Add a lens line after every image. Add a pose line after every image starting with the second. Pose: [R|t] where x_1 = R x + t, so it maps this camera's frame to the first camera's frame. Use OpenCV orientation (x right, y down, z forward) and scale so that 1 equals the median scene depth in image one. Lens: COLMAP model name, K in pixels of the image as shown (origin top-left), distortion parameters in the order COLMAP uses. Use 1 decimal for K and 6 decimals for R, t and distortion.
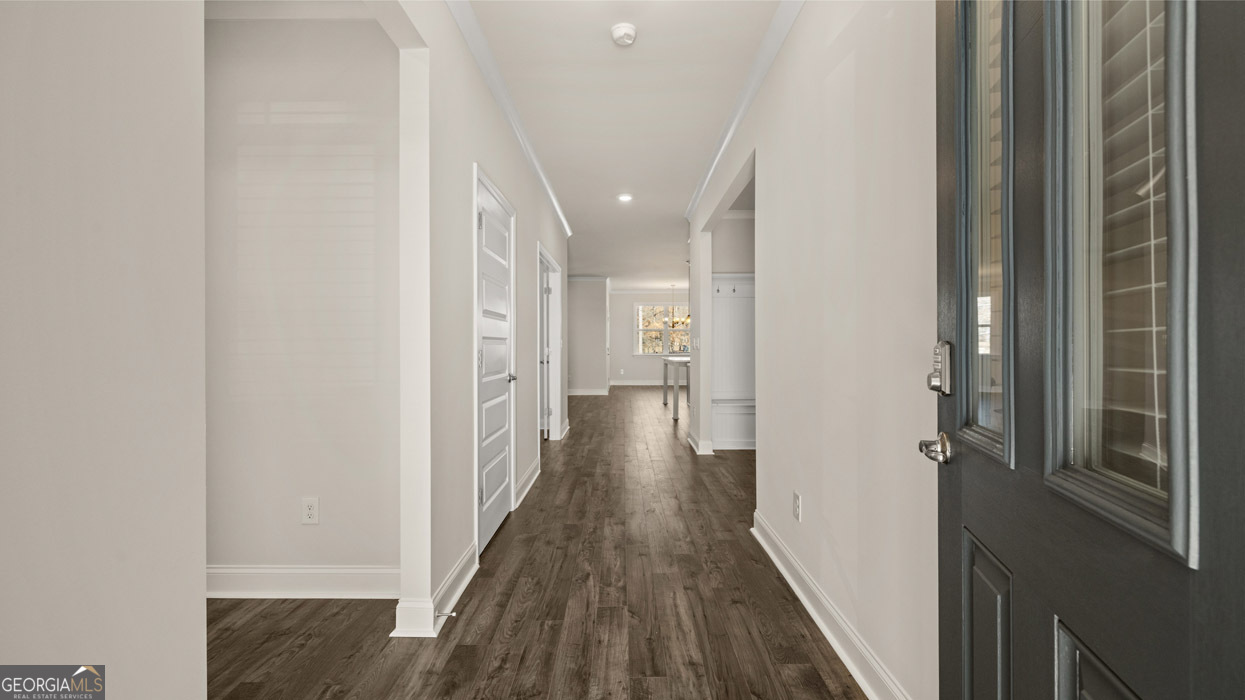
lens RADIAL K [[521.7, 0, 620.9], [0, 521.7, 346.5], [0, 0, 1]] dist [-0.001087, 0.000093]
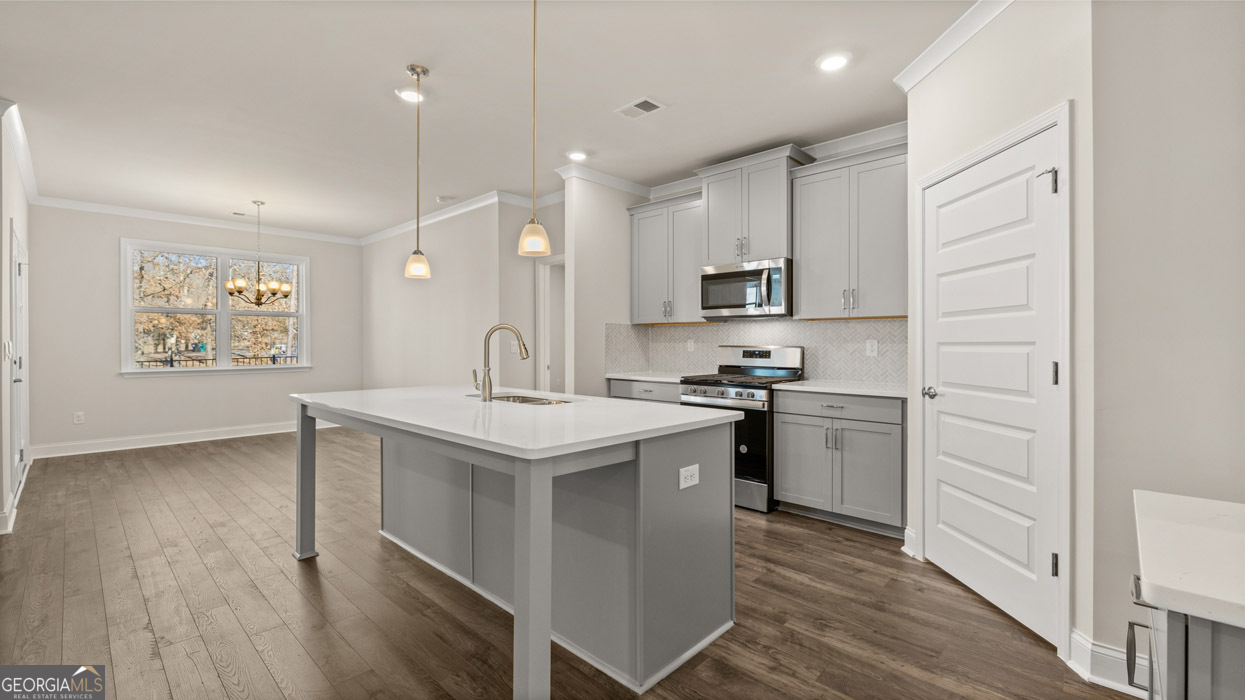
lens RADIAL K [[521.7, 0, 620.9], [0, 521.7, 346.5], [0, 0, 1]] dist [-0.001087, 0.000093]
pose [[0.684940, -0.000943, 0.728599, -0.003812], [-0.002040, 0.999993, 0.003213, -0.005419], [-0.728597, -0.003687, 0.684933, 0.466028]]
